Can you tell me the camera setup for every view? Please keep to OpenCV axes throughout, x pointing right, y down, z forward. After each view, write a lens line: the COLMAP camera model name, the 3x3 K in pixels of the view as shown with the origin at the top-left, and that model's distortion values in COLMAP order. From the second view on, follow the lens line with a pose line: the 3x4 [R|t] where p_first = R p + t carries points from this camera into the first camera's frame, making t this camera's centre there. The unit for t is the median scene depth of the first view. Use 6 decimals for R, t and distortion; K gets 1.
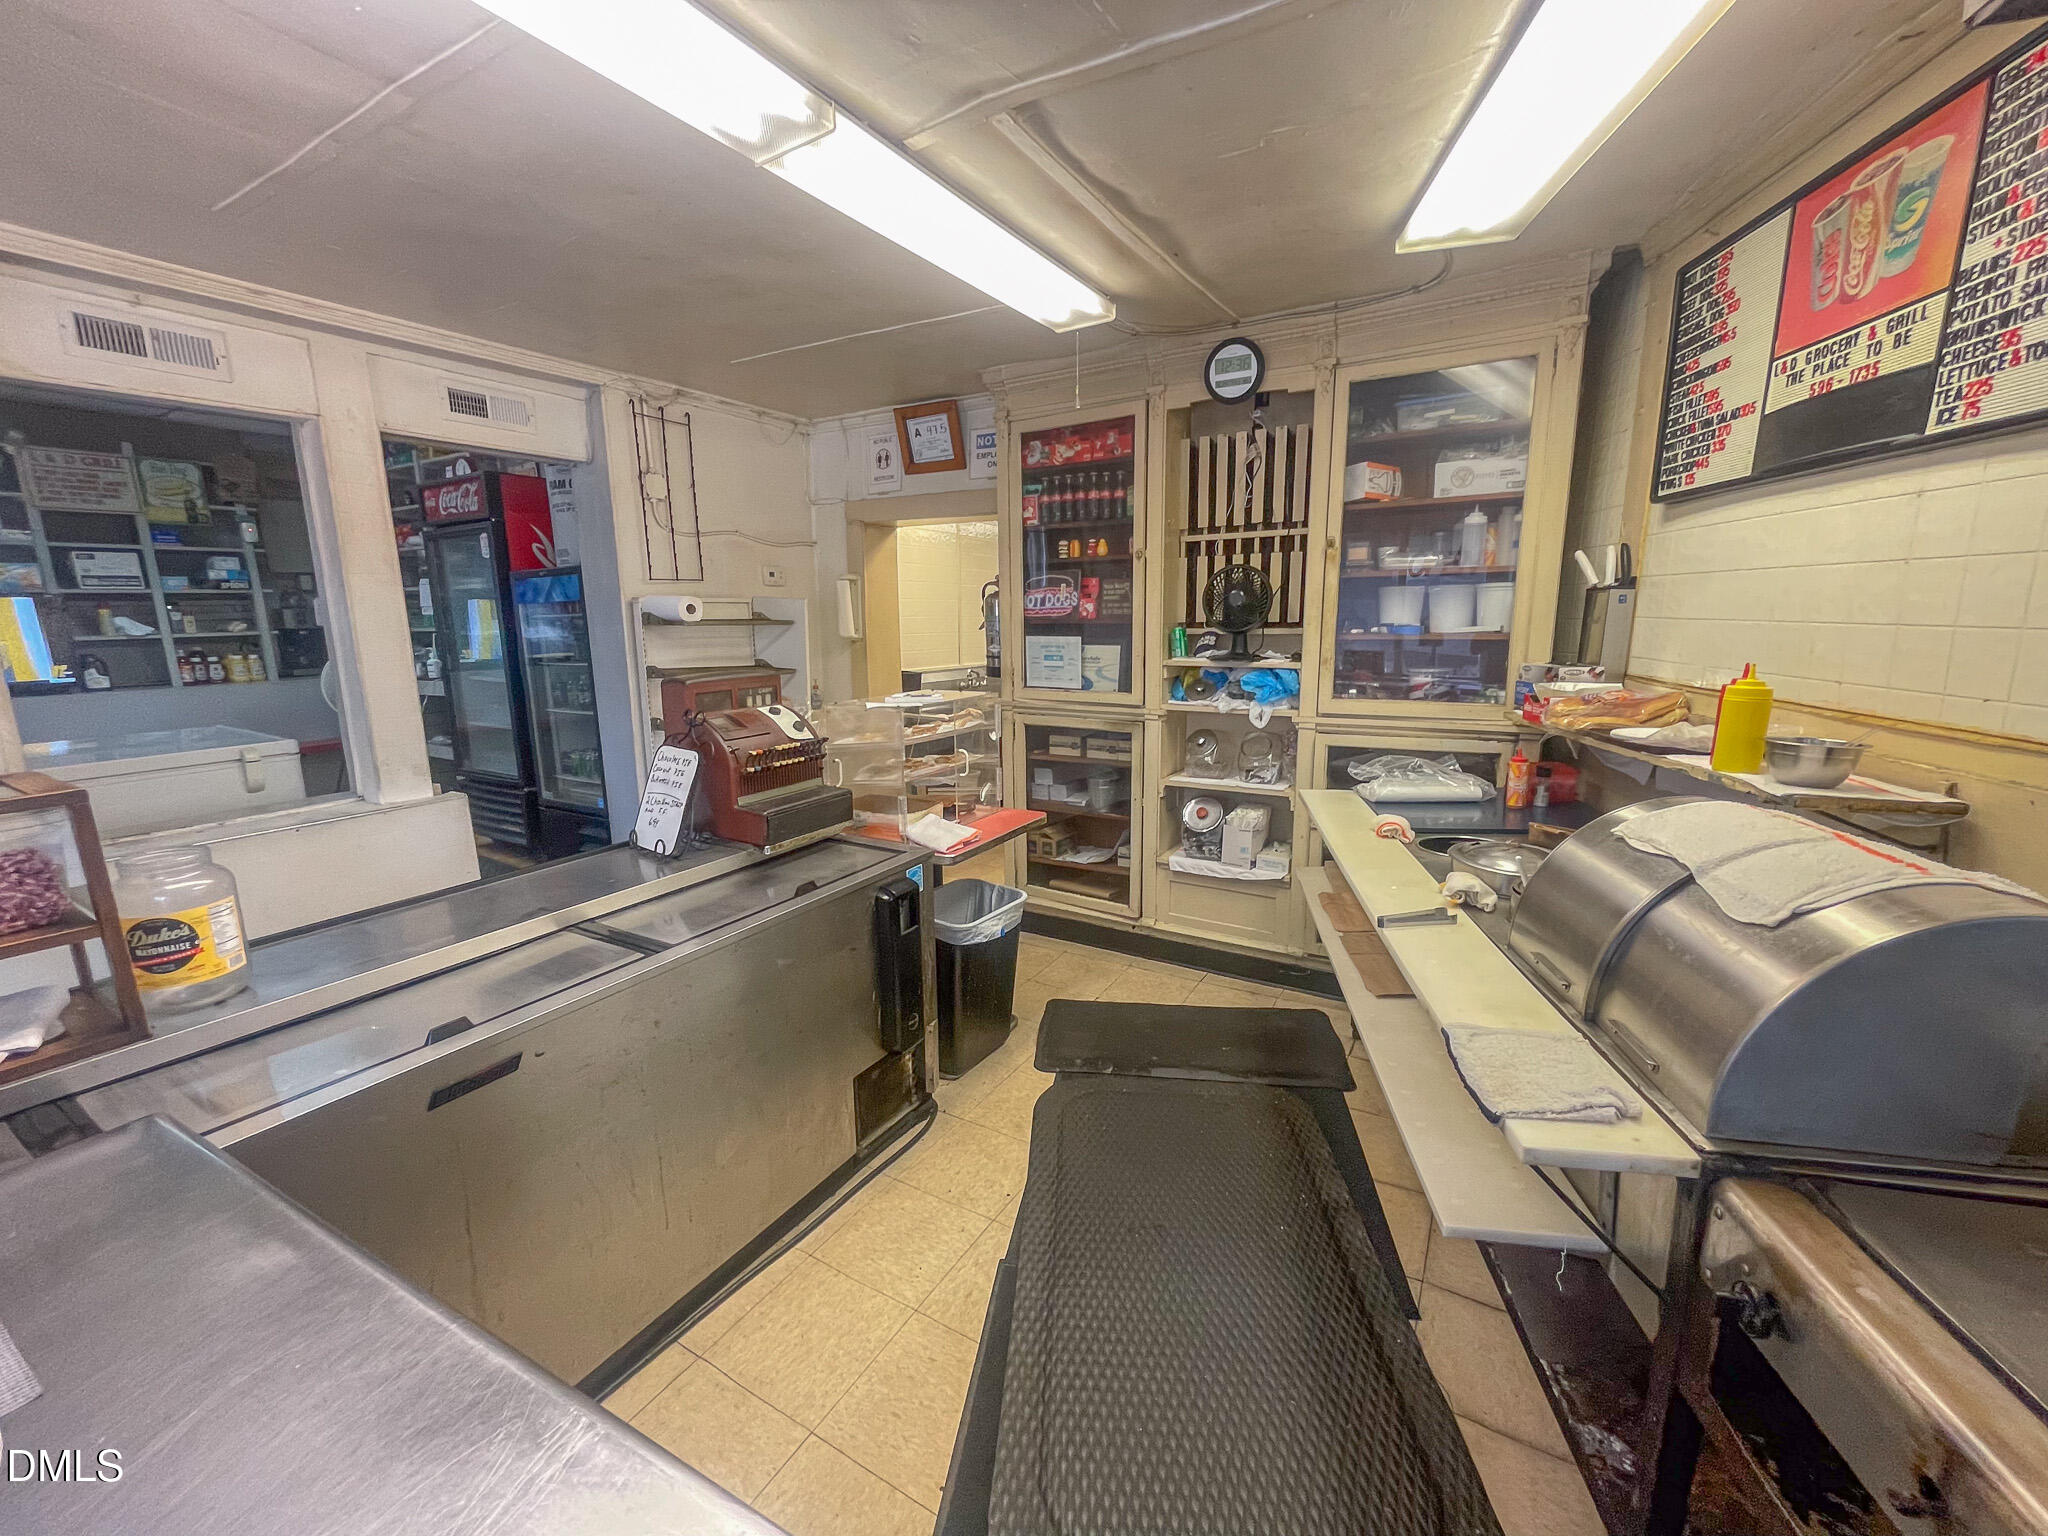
lens RADIAL K [[829.2, 0, 1021.3], [0, 829.2, 770.9], [0, 0, 1]] dist [-0.002513, -0.000151]
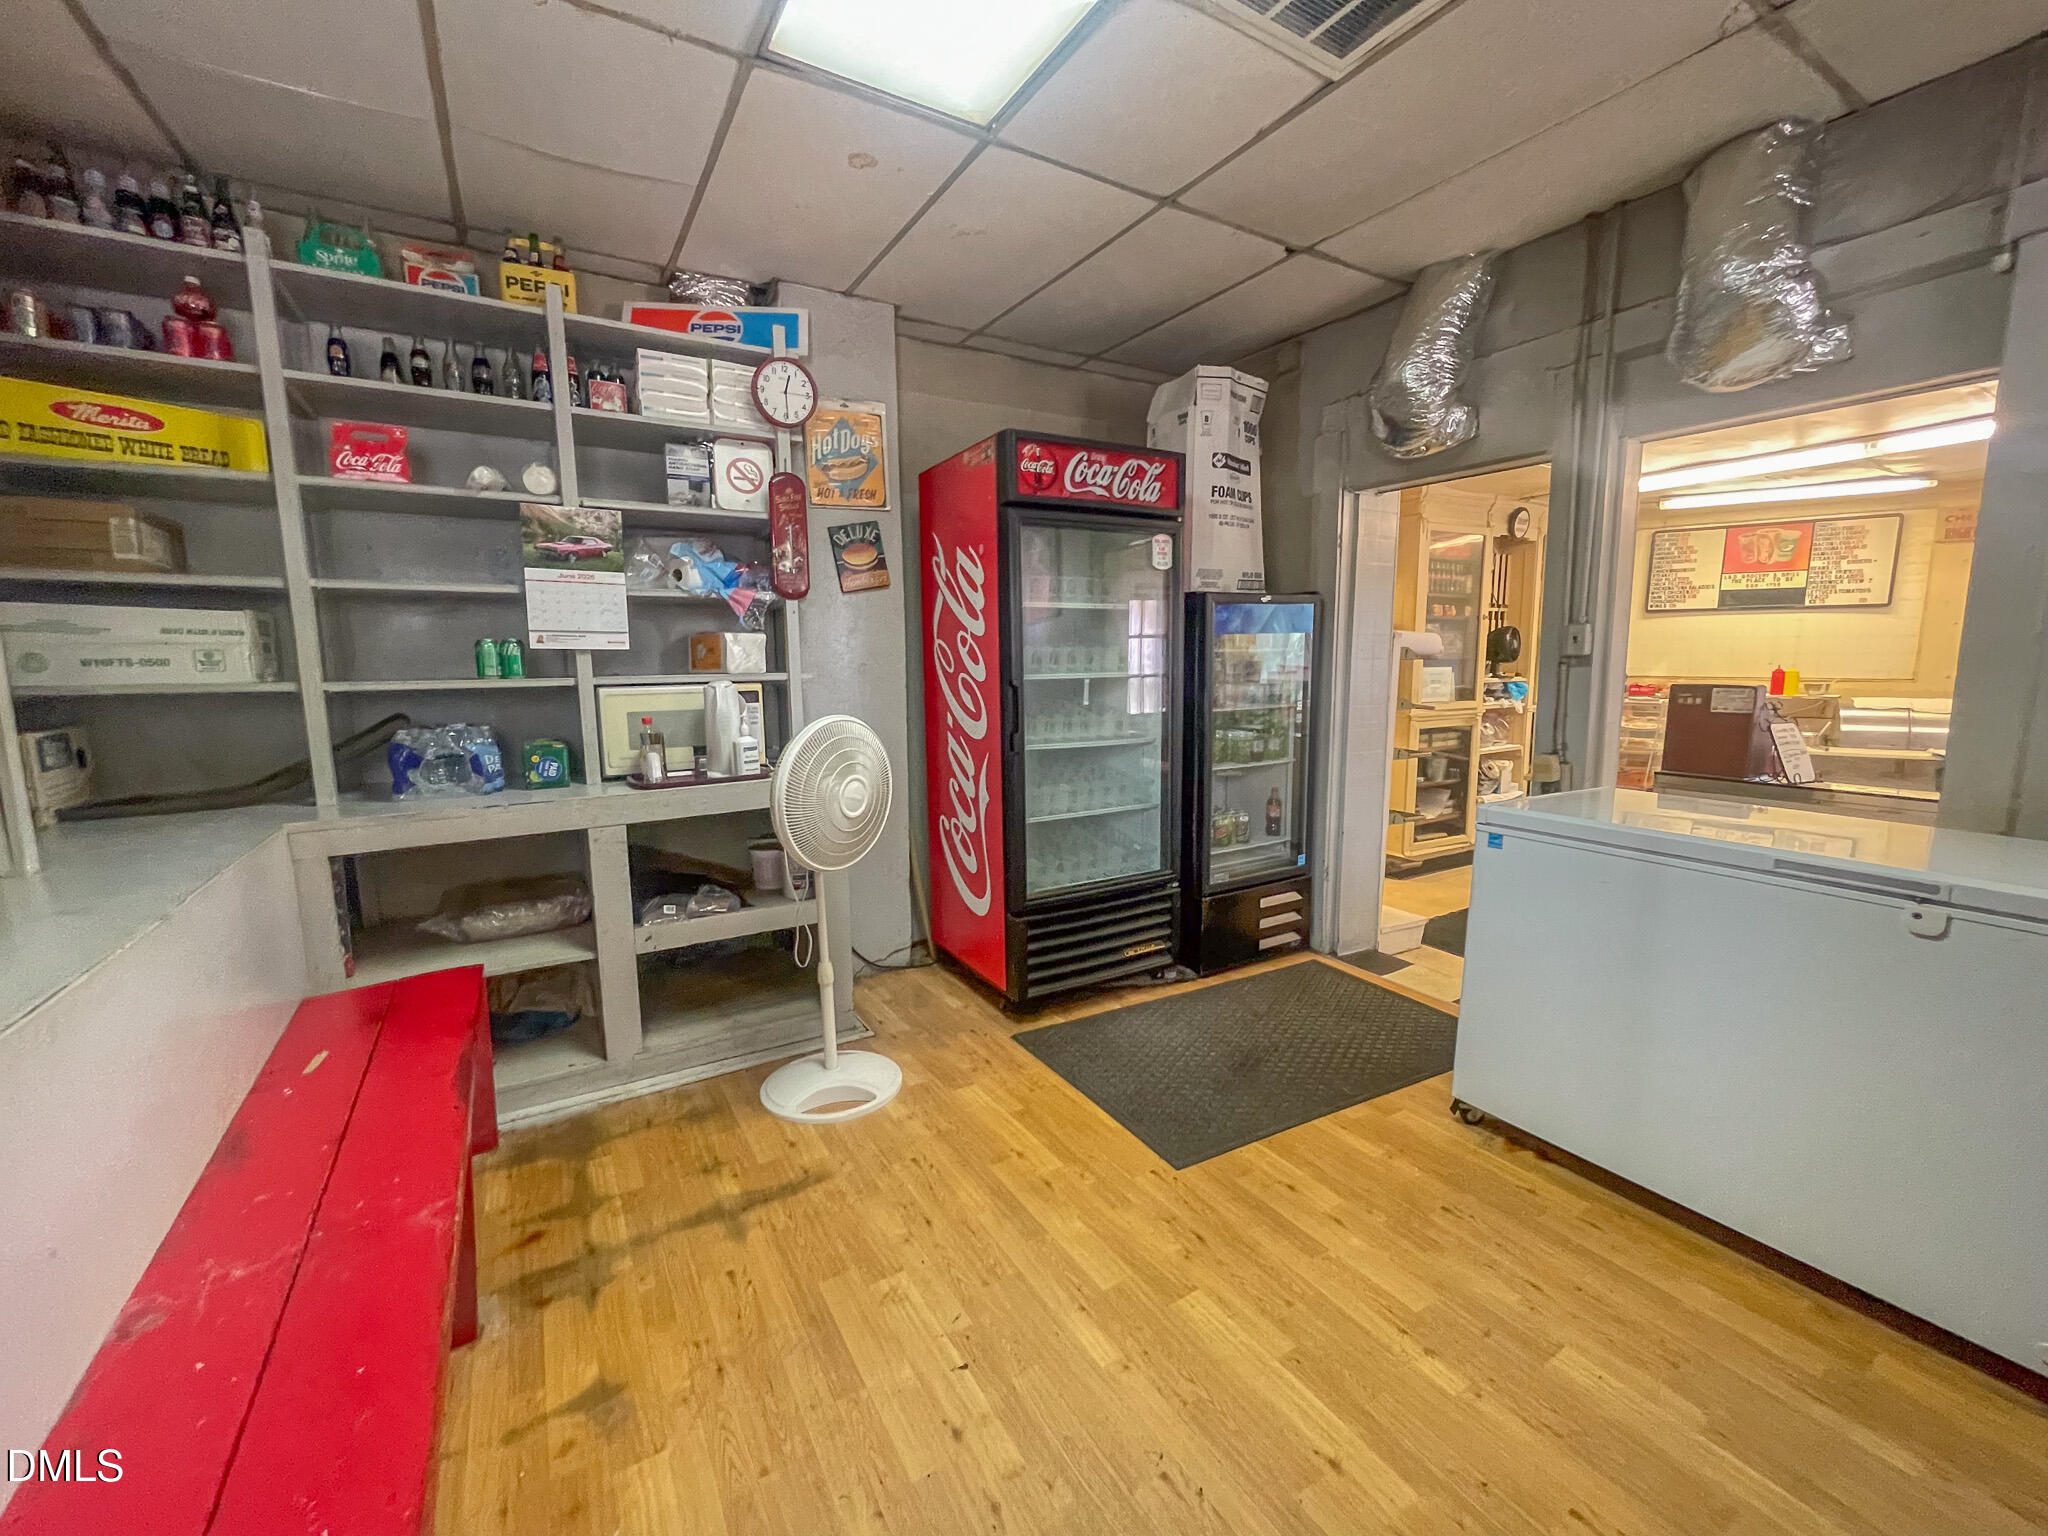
lens RADIAL K [[829.2, 0, 1021.3], [0, 829.2, 770.9], [0, 0, 1]] dist [-0.002513, -0.000151]
pose [[0.470250, -0.114533, 0.875070, -1.148842], [0.170634, 0.984633, 0.037177, -0.113567], [-0.865880, 0.131834, 0.482567, 0.667334]]
